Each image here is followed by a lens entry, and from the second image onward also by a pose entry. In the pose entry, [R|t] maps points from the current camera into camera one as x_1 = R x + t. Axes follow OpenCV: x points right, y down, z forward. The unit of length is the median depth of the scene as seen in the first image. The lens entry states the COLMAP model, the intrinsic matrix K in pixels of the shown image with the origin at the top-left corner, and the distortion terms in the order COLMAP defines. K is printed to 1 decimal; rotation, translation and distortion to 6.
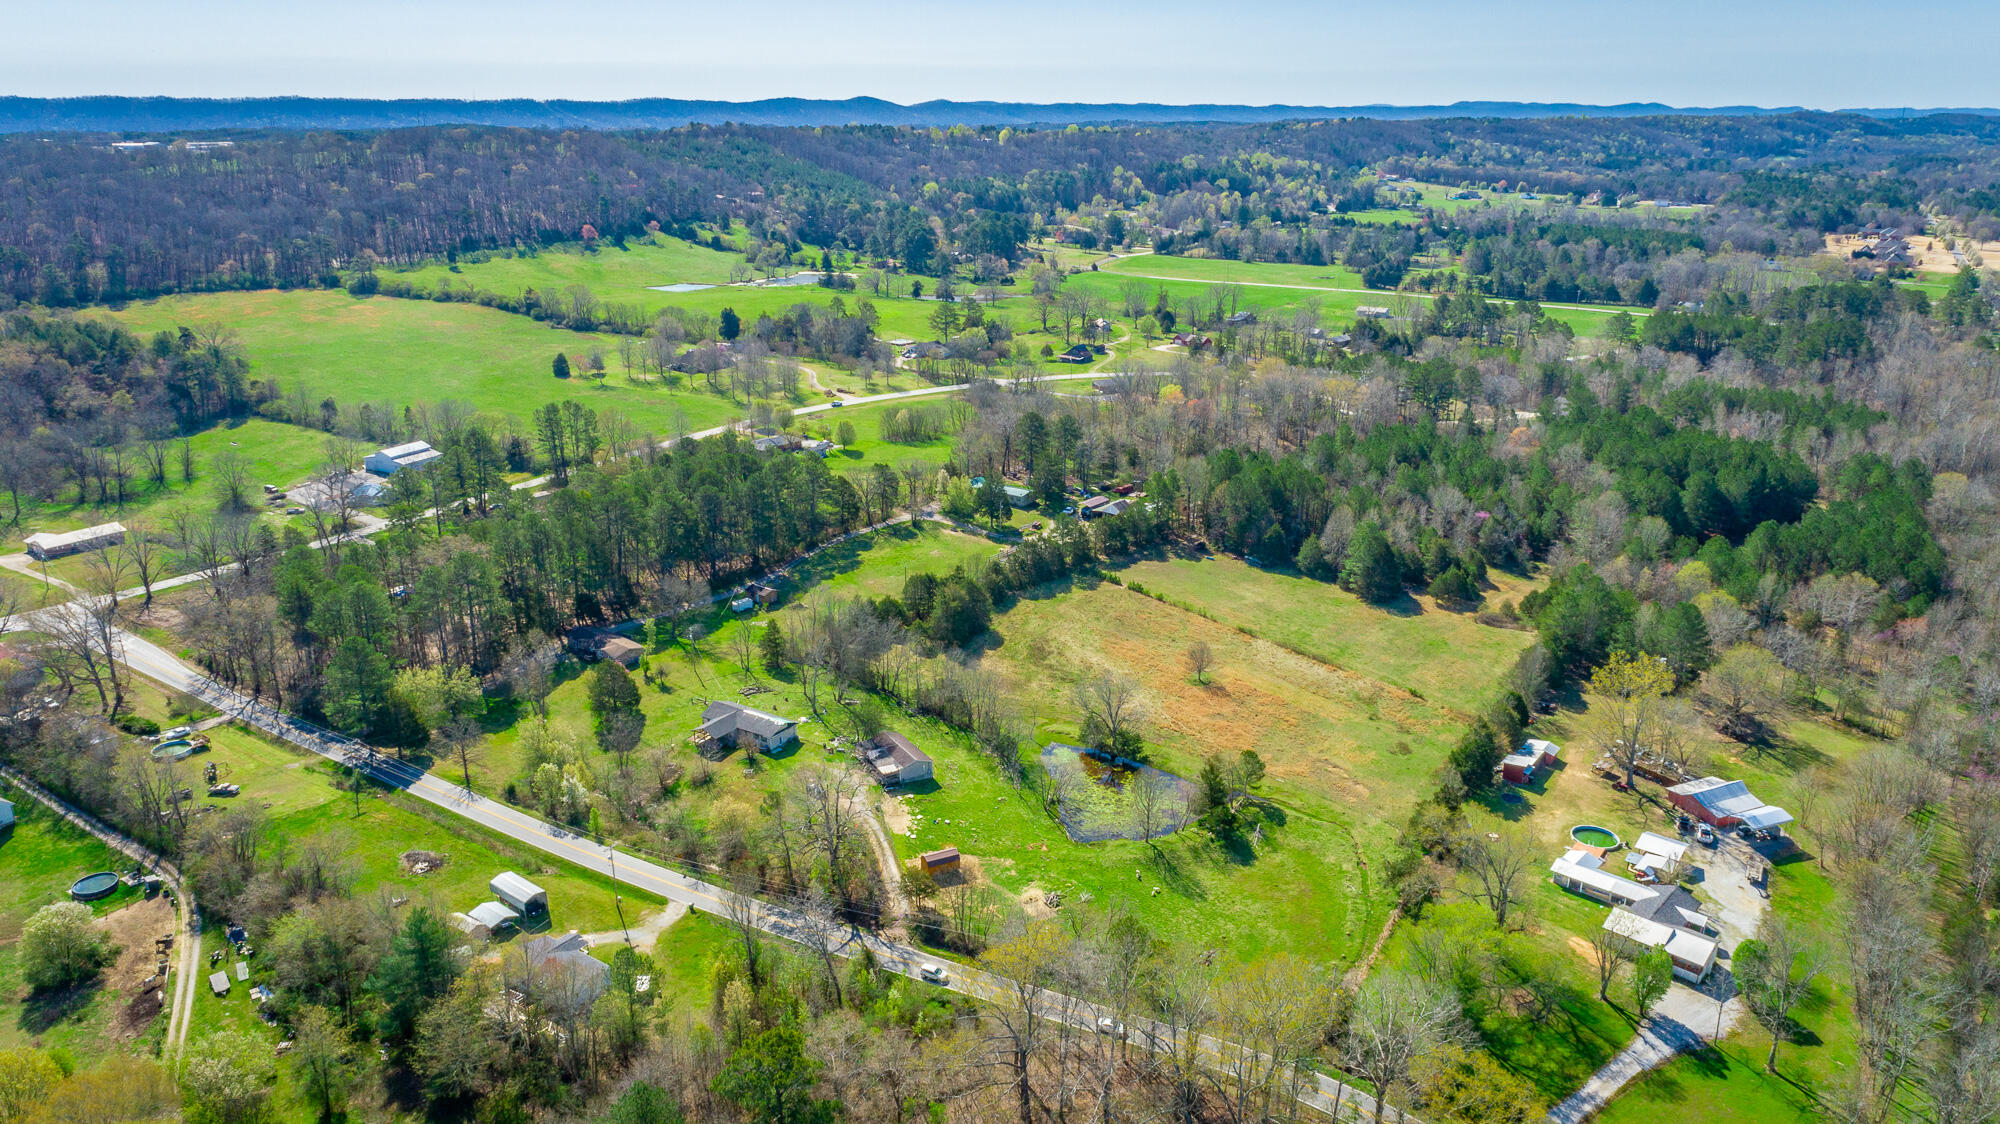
lens RADIAL K [[1357.9, 0, 1000.0], [0, 1357.9, 562.0], [0, 0, 1]] dist [-0.009860, 0.001140]
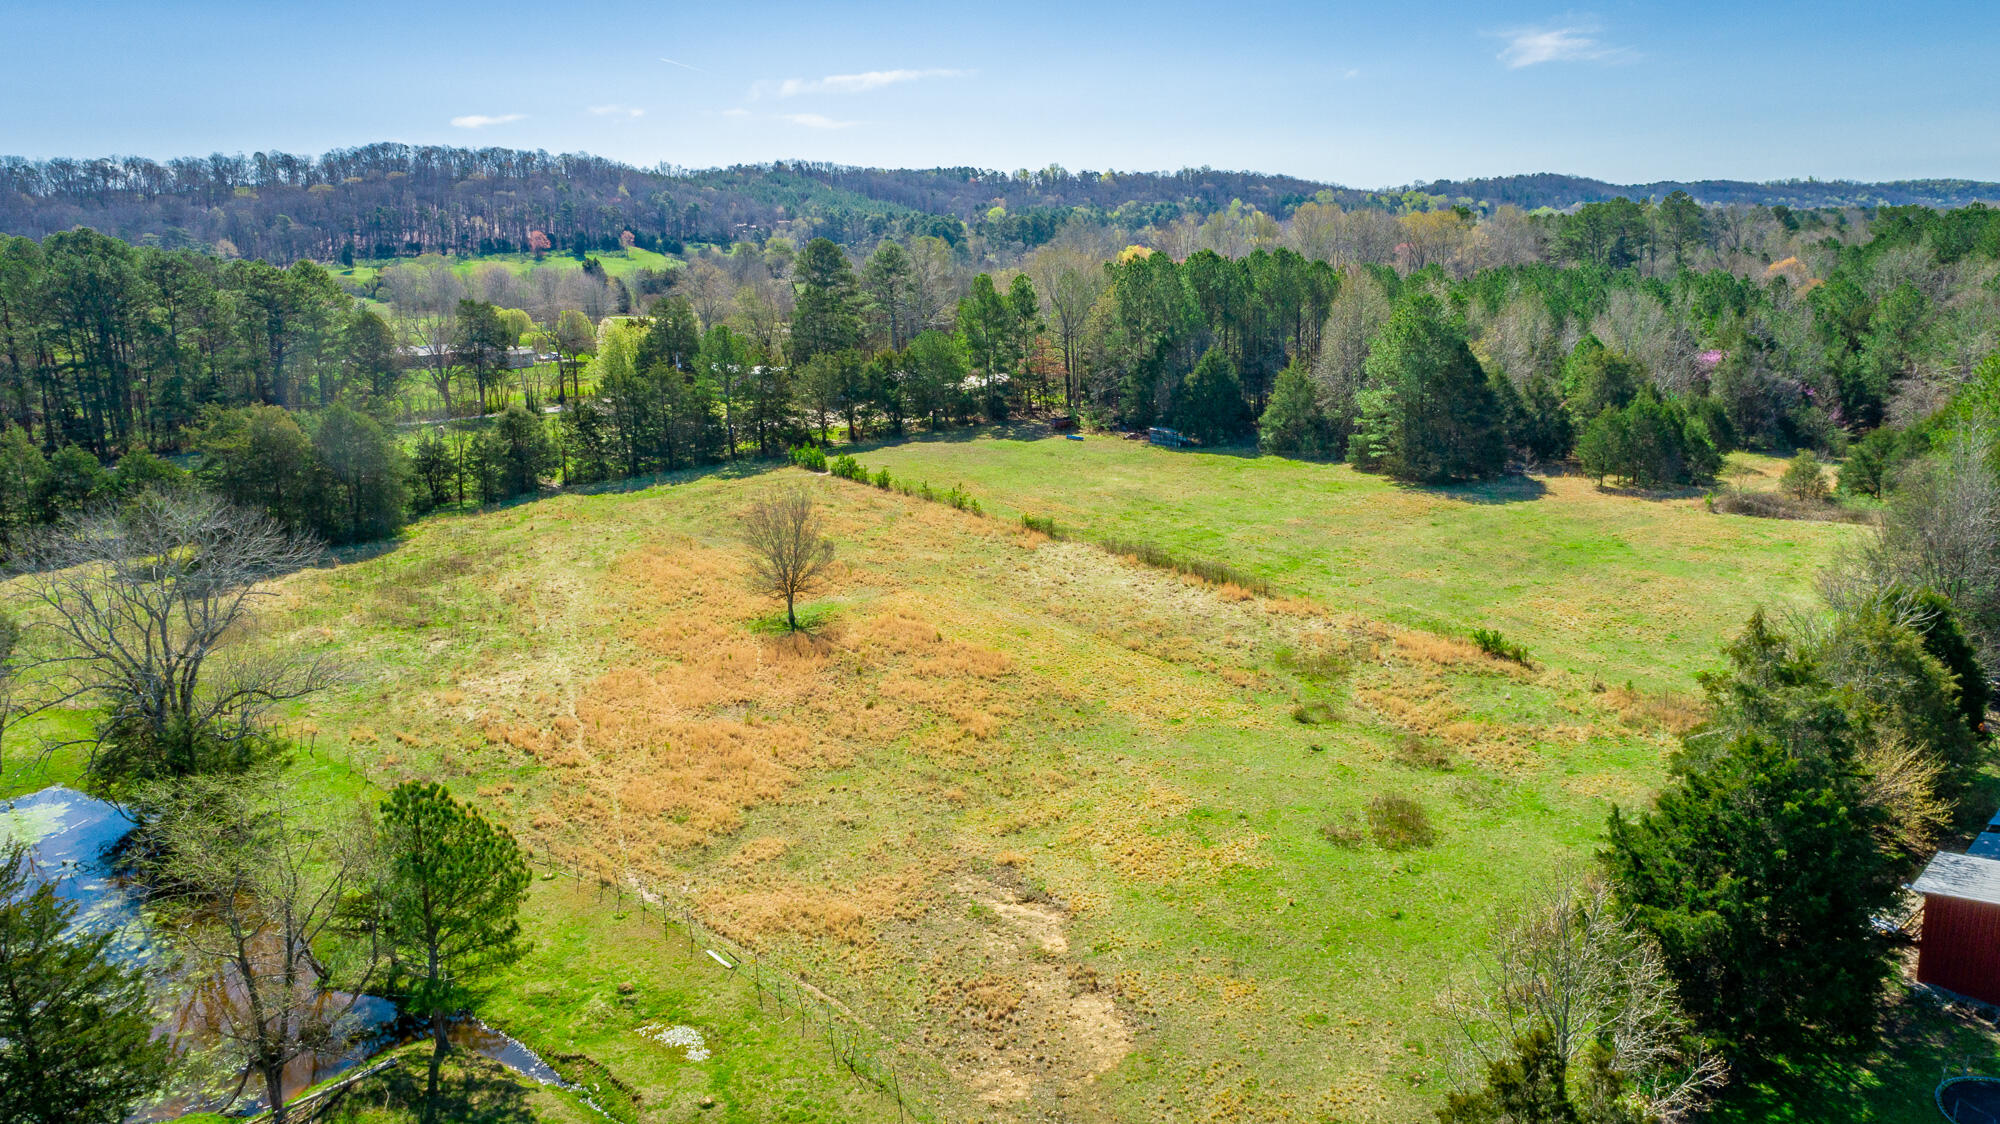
lens RADIAL K [[1411.0, 0, 1000.0], [0, 1411.0, 562.0], [0, 0, 1]] dist [-0.010903, 0.009824]
pose [[0.992328, -0.008234, -0.123361, 0.197192], [-0.004309, 0.994870, -0.101070, 0.089306], [0.123560, 0.100826, 0.987202, 0.573656]]
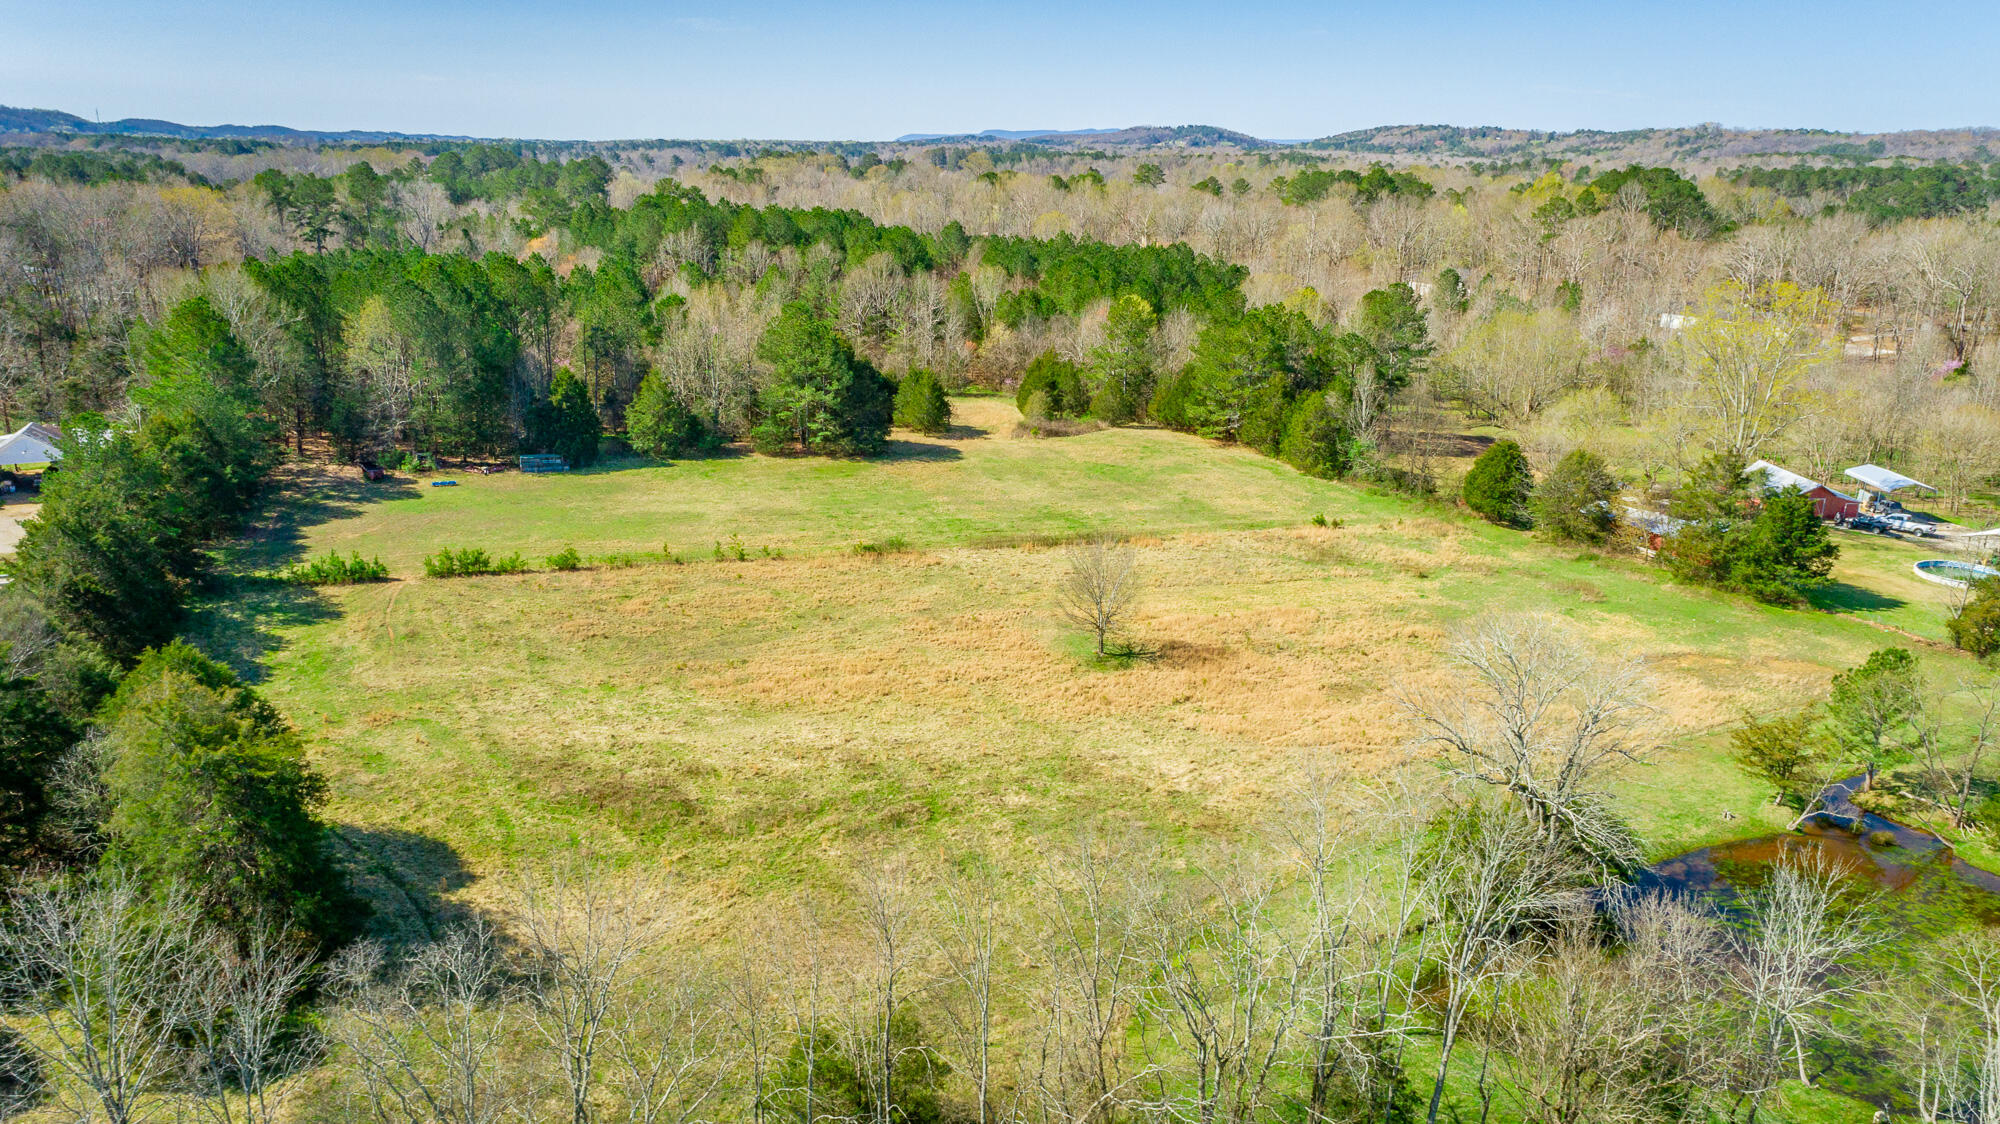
lens RADIAL K [[1392.1, 0, 1000.0], [0, 1392.1, 562.0], [0, 0, 1]] dist [-0.010539, 0.009911]
pose [[0.399079, -0.256954, 0.880177, -0.142816], [0.277724, 0.948713, 0.151040, 0.003314], [-0.873845, 0.184169, 0.449973, 0.722170]]
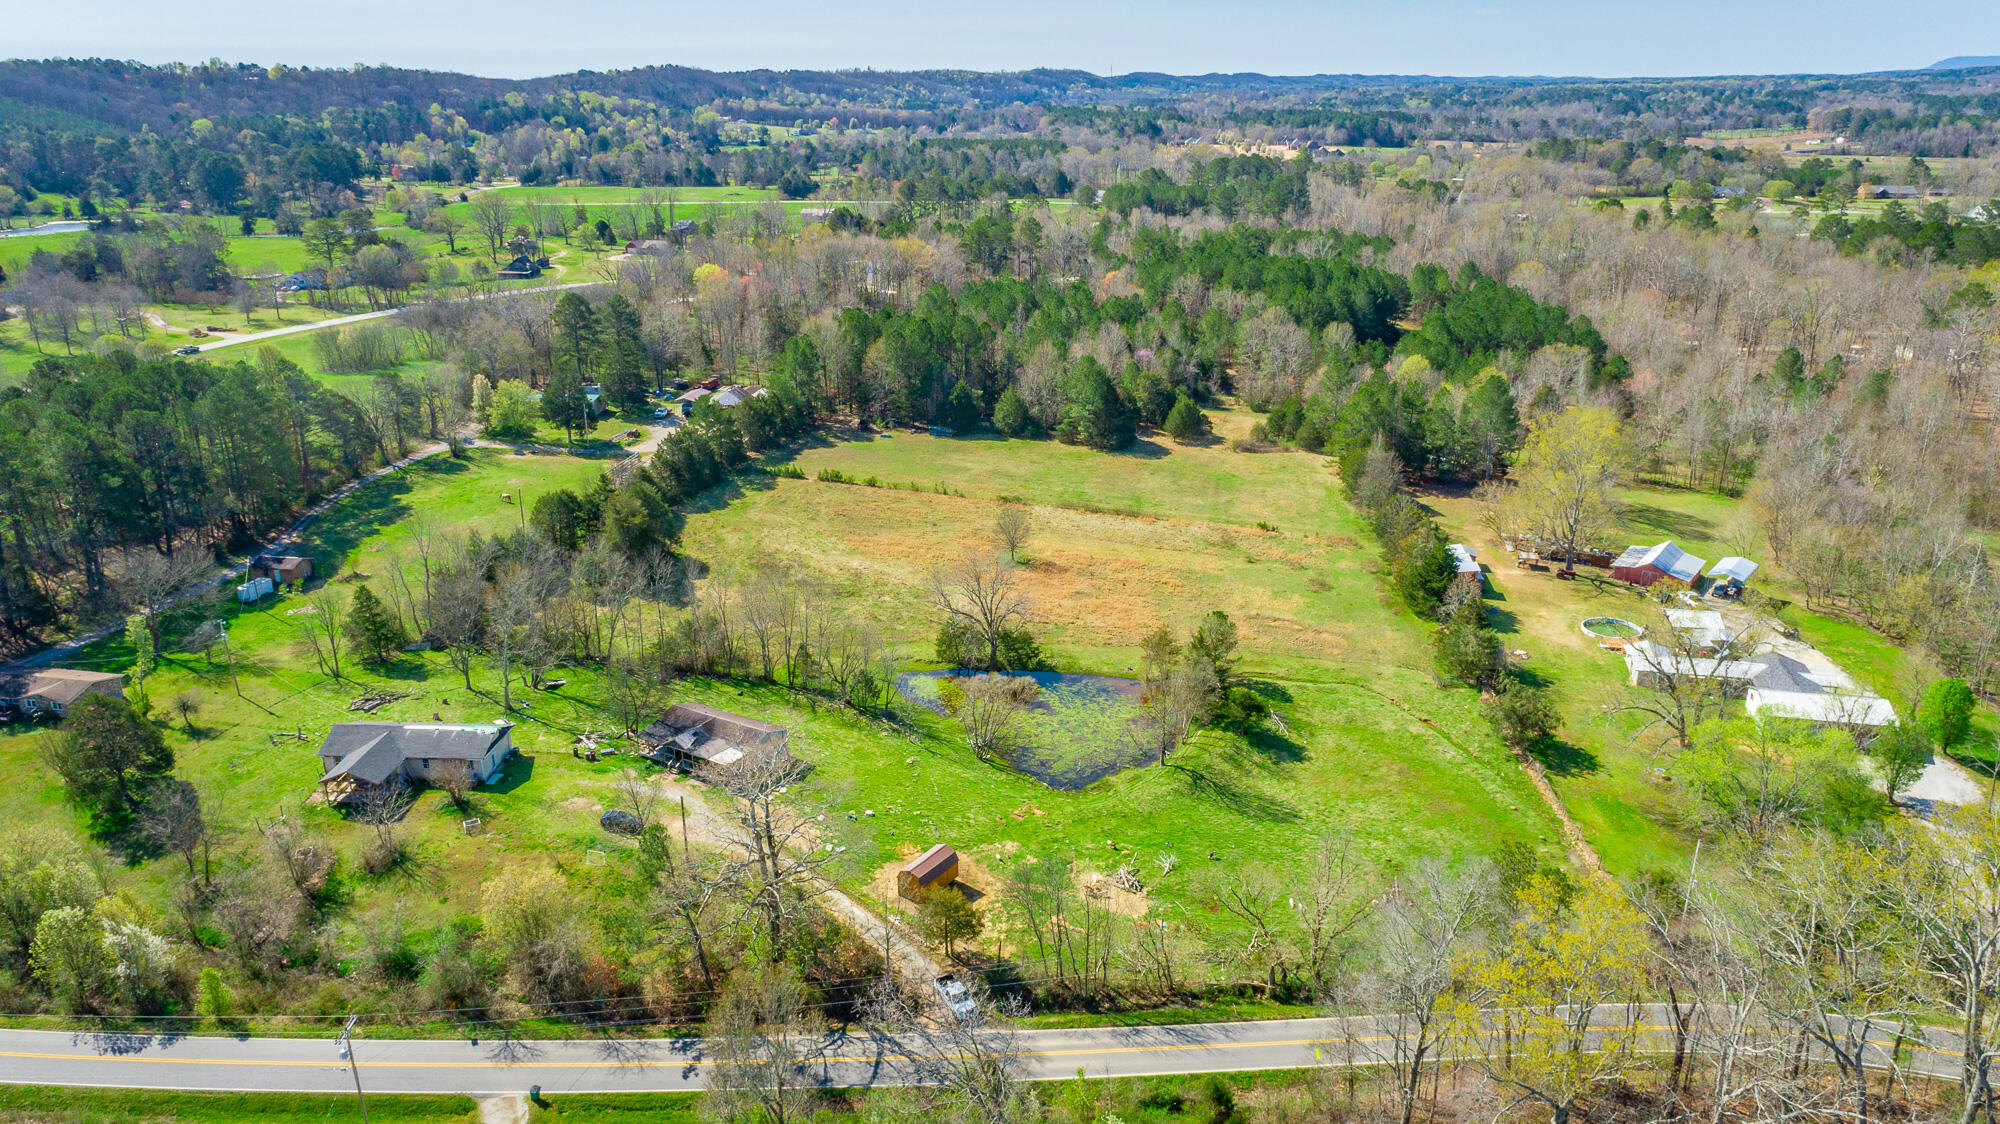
lens RADIAL K [[1369.3, 0, 1000.0], [0, 1369.3, 562.0], [0, 0, 1]] dist [-0.007966, 0.006476]
pose [[0.875760, -0.170656, 0.451576, -0.162404], [0.165141, 0.984901, 0.051941, 0.040447], [-0.453622, 0.029086, 0.890720, 0.289081]]
